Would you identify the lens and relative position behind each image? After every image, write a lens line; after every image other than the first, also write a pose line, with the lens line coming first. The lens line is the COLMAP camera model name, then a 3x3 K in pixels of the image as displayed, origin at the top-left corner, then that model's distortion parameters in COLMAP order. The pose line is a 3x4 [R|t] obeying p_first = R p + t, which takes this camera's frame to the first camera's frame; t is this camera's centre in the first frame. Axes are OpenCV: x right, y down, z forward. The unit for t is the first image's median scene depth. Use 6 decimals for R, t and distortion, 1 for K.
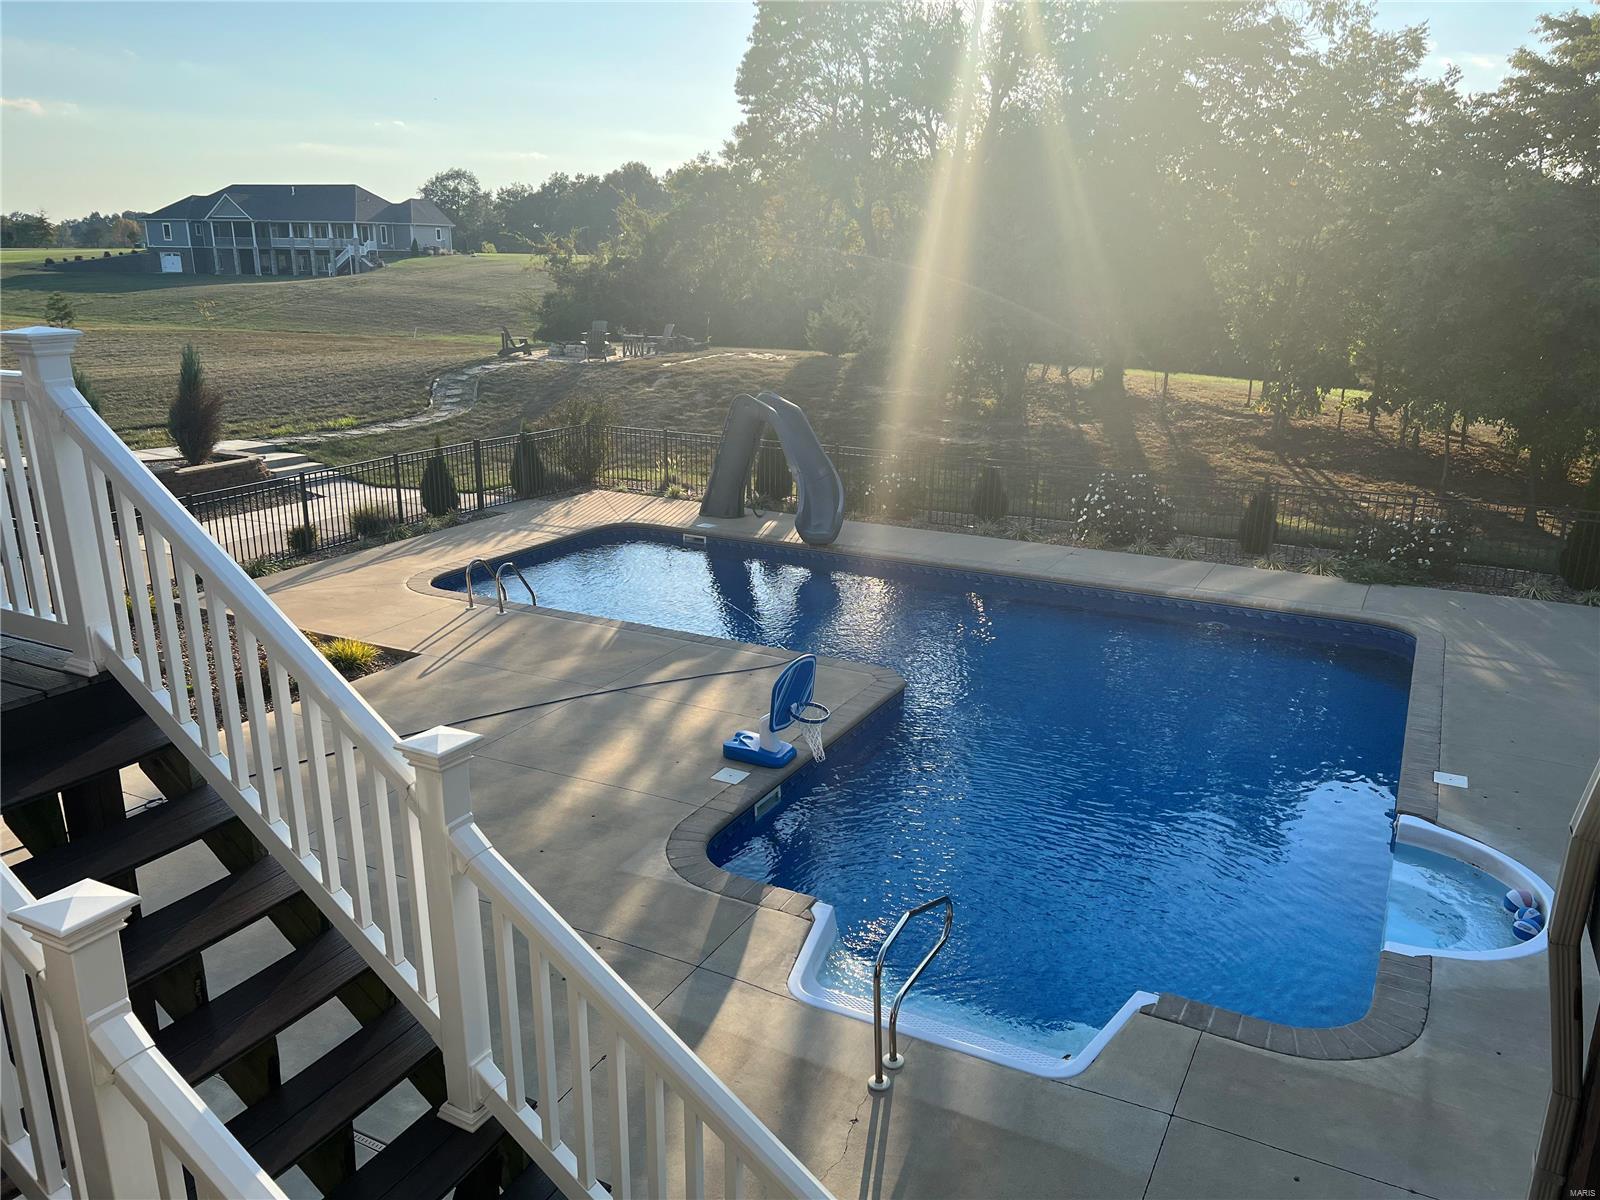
lens RADIAL K [[1203.4, 0, 800.0], [0, 1203.4, 600.0], [0, 0, 1]] dist [0.126476, -0.222186]
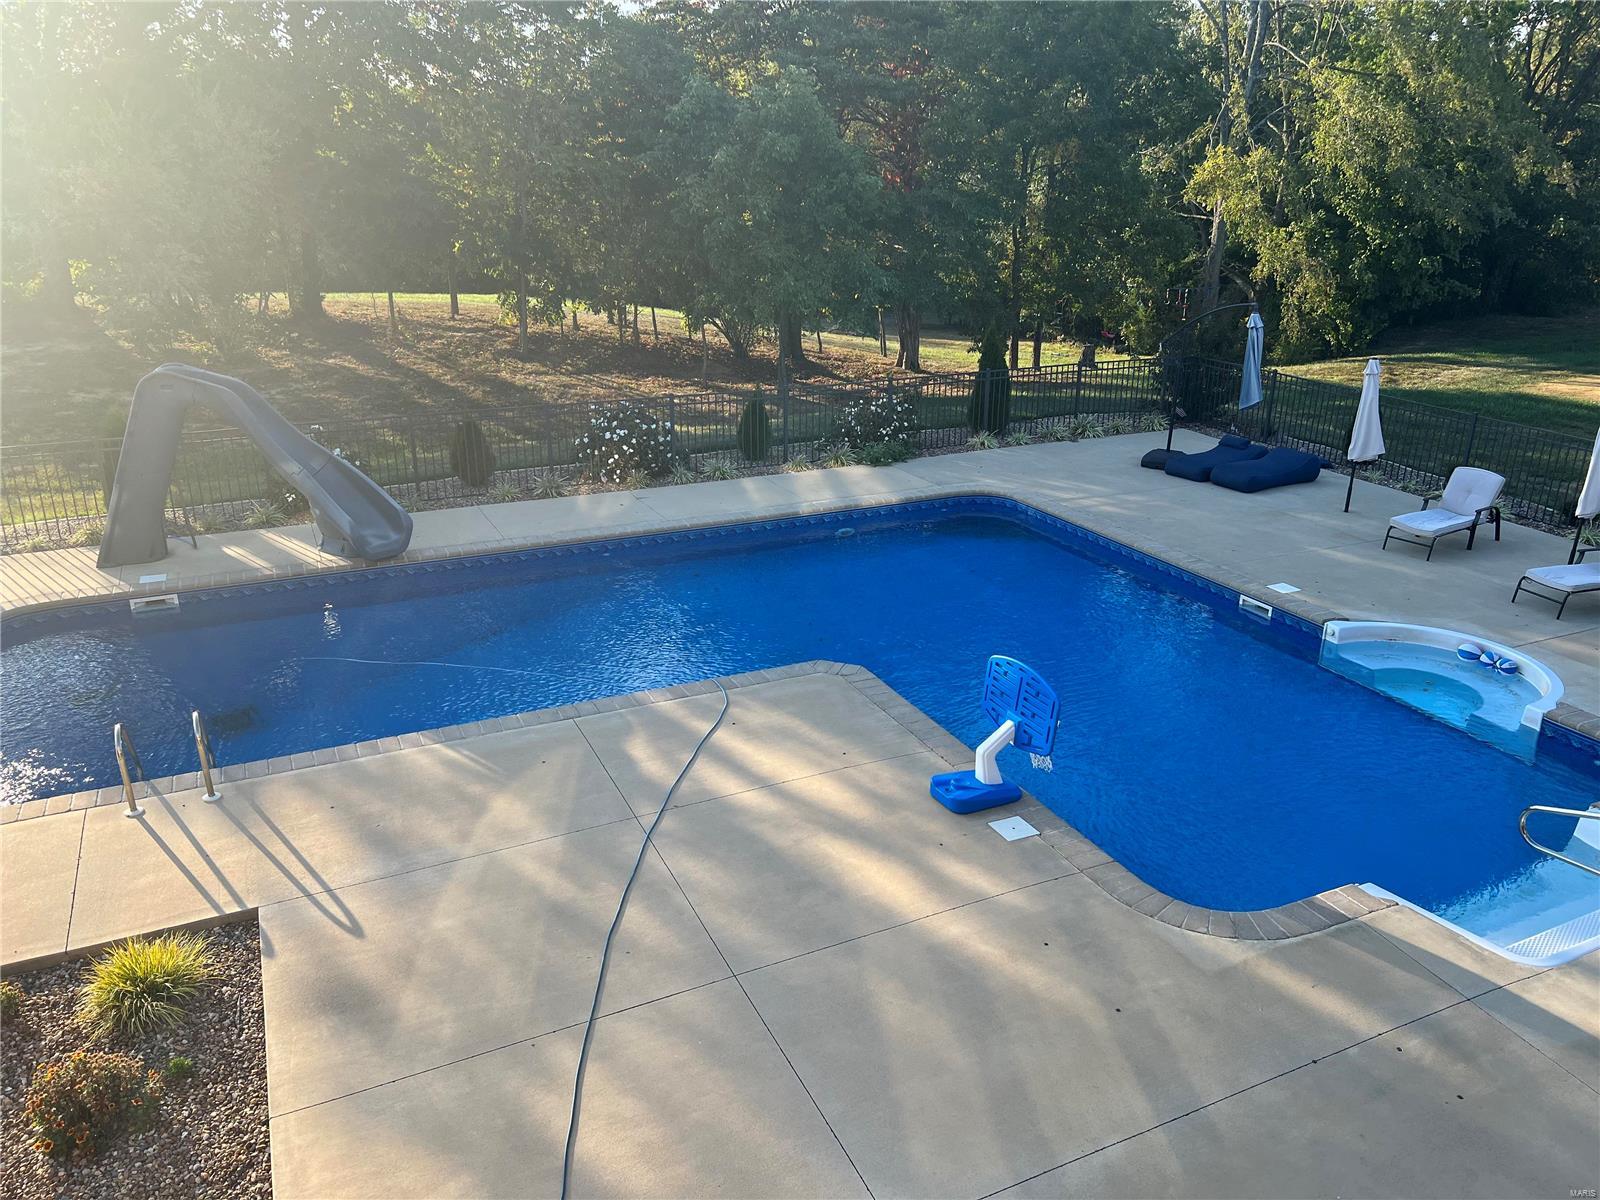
lens RADIAL K [[1203.4, 0, 800.0], [0, 1203.4, 600.0], [0, 0, 1]] dist [0.126476, -0.222186]
pose [[0.606567, -0.276374, 0.745448, -0.538515], [0.223516, 0.959096, 0.173710, -0.129243], [-0.762966, 0.061253, 0.643531, 0.452774]]
